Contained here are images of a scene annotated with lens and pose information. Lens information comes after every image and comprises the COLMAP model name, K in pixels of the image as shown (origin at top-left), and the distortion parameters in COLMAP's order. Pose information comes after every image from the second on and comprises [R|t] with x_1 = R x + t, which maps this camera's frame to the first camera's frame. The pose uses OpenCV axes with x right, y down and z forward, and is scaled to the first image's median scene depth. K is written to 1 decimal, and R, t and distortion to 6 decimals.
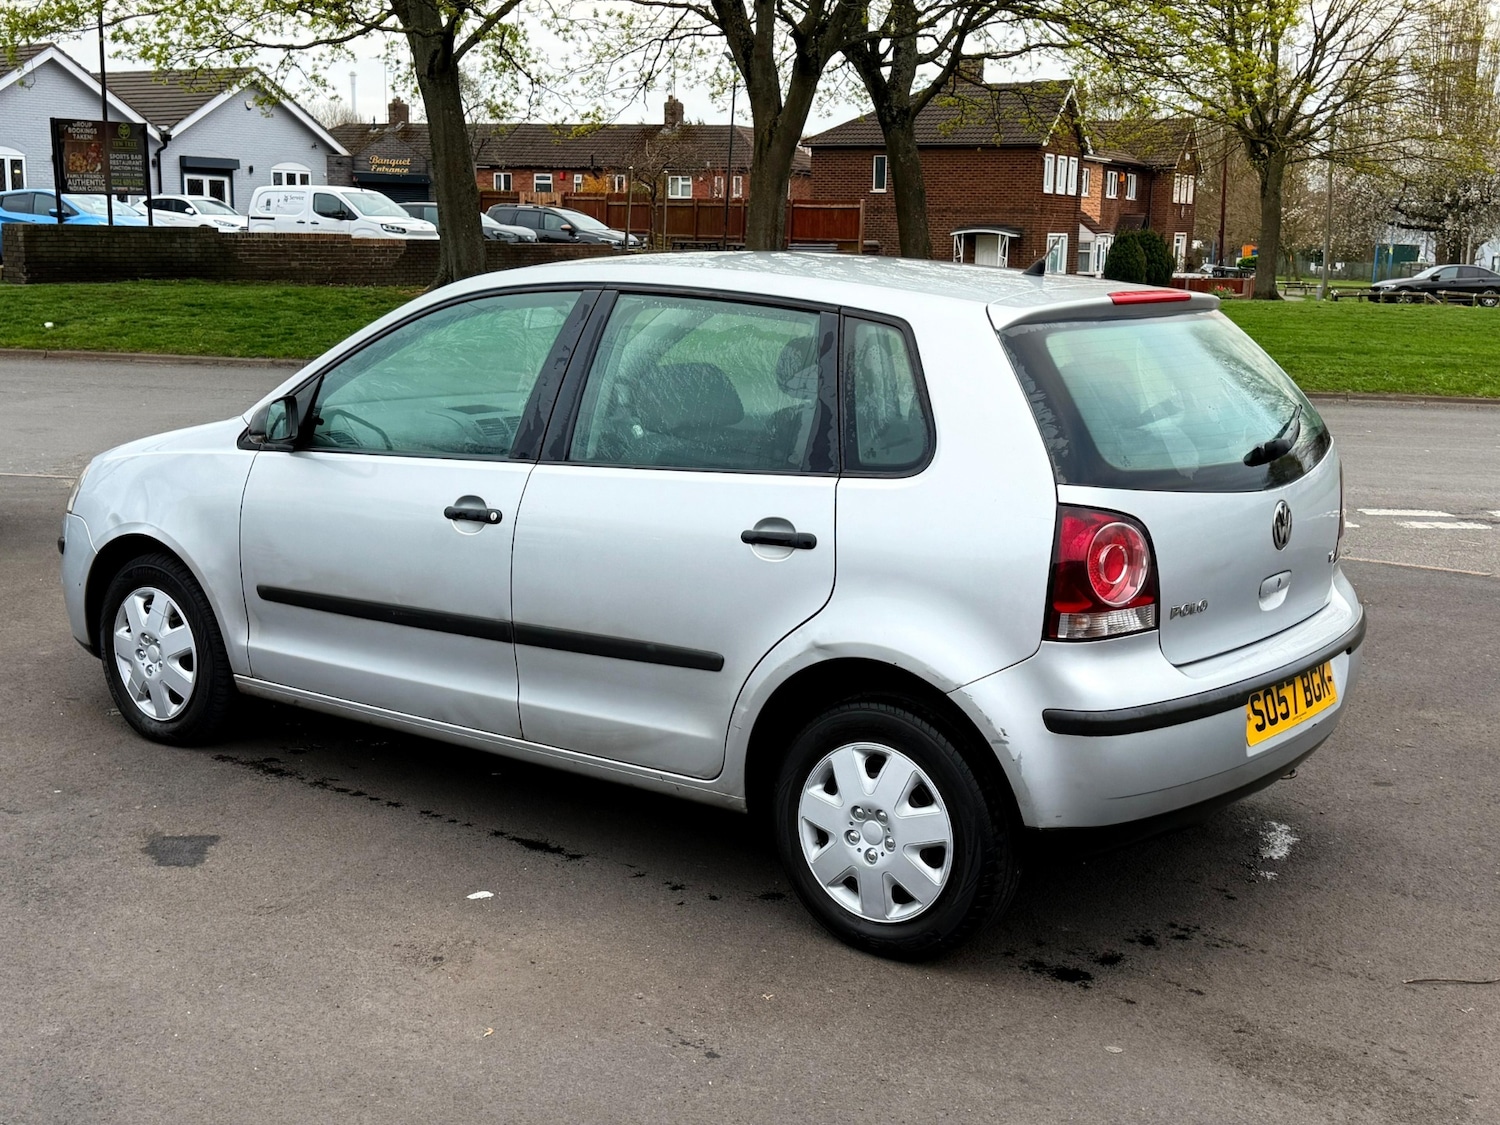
lens RADIAL K [[1834.2, 0, 749.9], [0, 1834.2, 564.6], [0, 0, 1]] dist [0.087790, 0.000000]
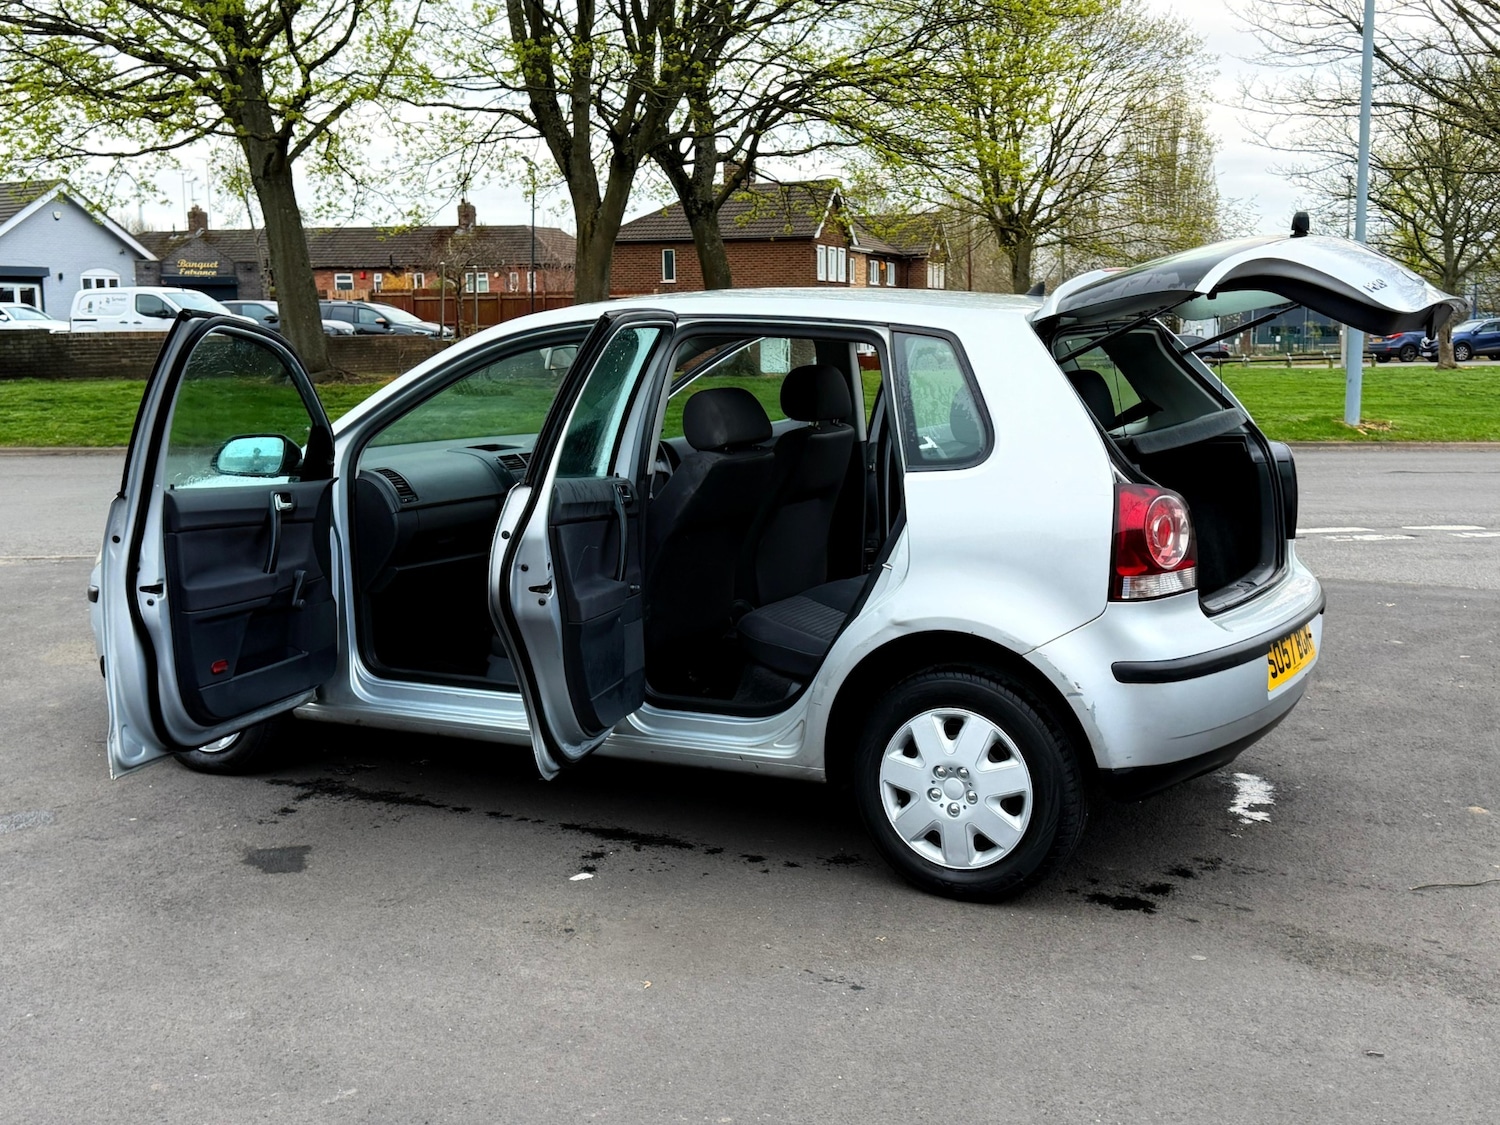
lens RADIAL K [[1707.0, 0, 760.9], [0, 1707.0, 563.7], [0, 0, 1]] dist [0.081393, 0.000000]
pose [[0.990852, -0.048565, 0.125913, -0.159455], [0.053475, 0.997923, -0.035909, 0.037424], [-0.123907, 0.042314, 0.991391, -0.019488]]
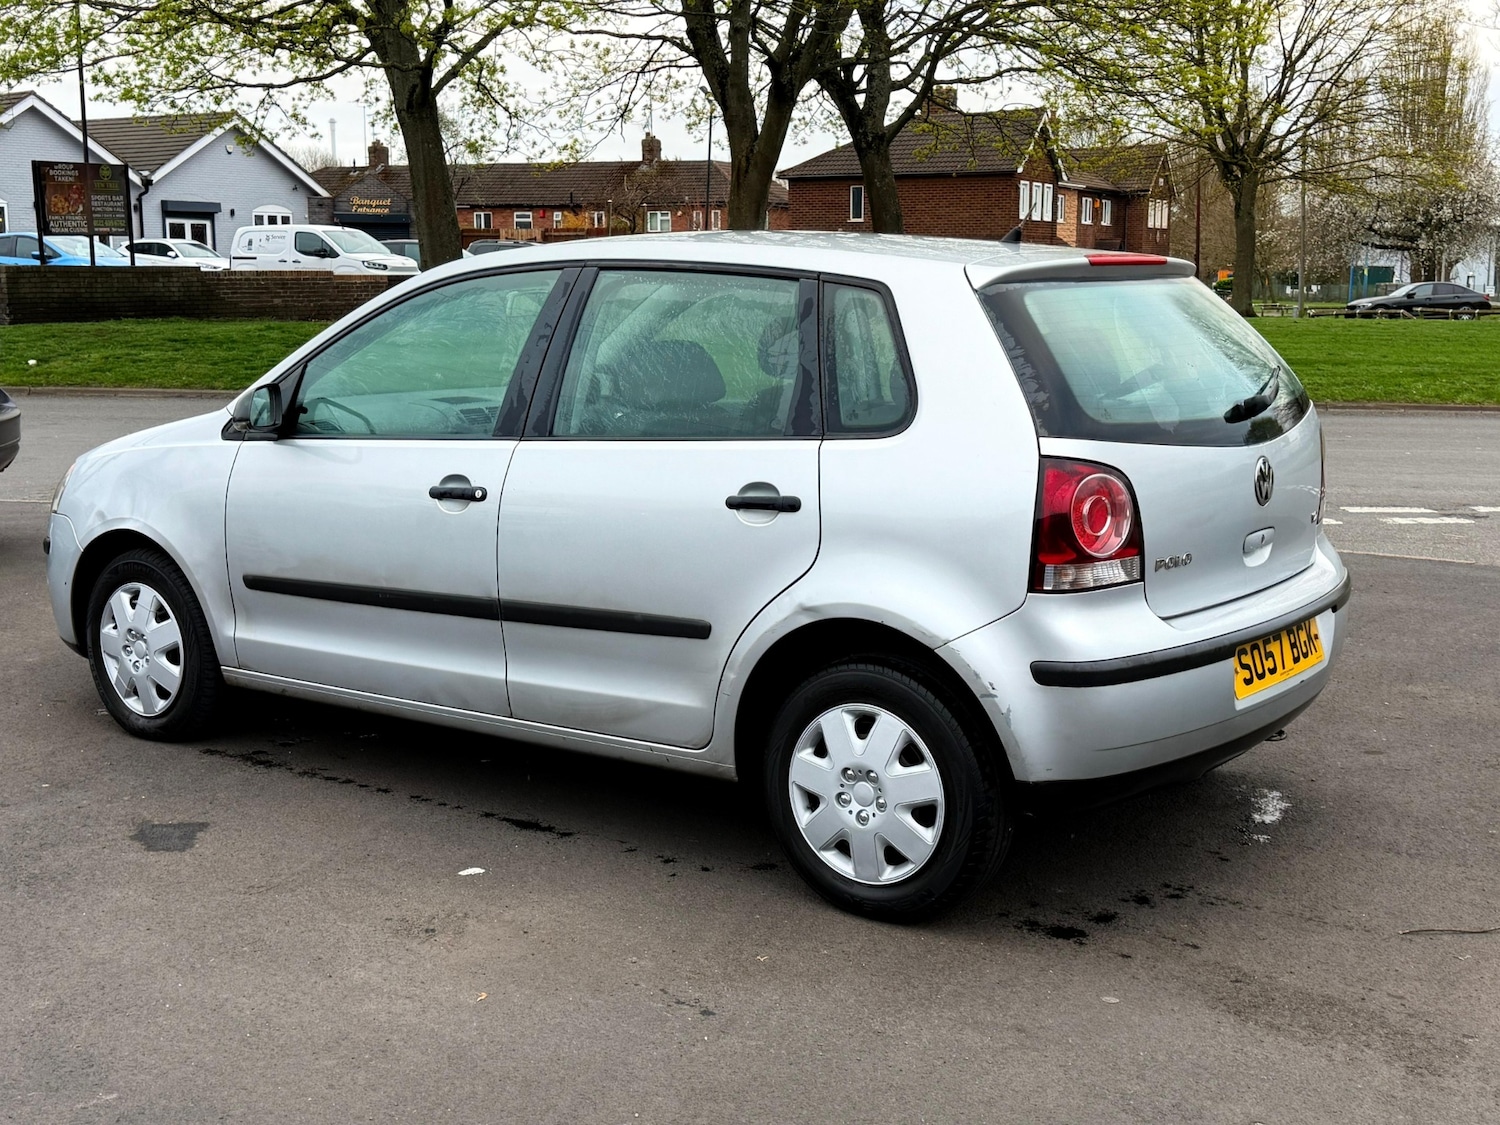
lens RADIAL K [[1834.2, 0, 741.3], [0, 1834.2, 540.7], [0, 0, 1]] dist [0.087790, 0.000000]
pose [[0.999764, -0.021452, 0.003299, -0.000002], [0.021545, 0.999272, -0.031494, 0.035269], [-0.002621, 0.031557, 0.999499, -0.001578]]
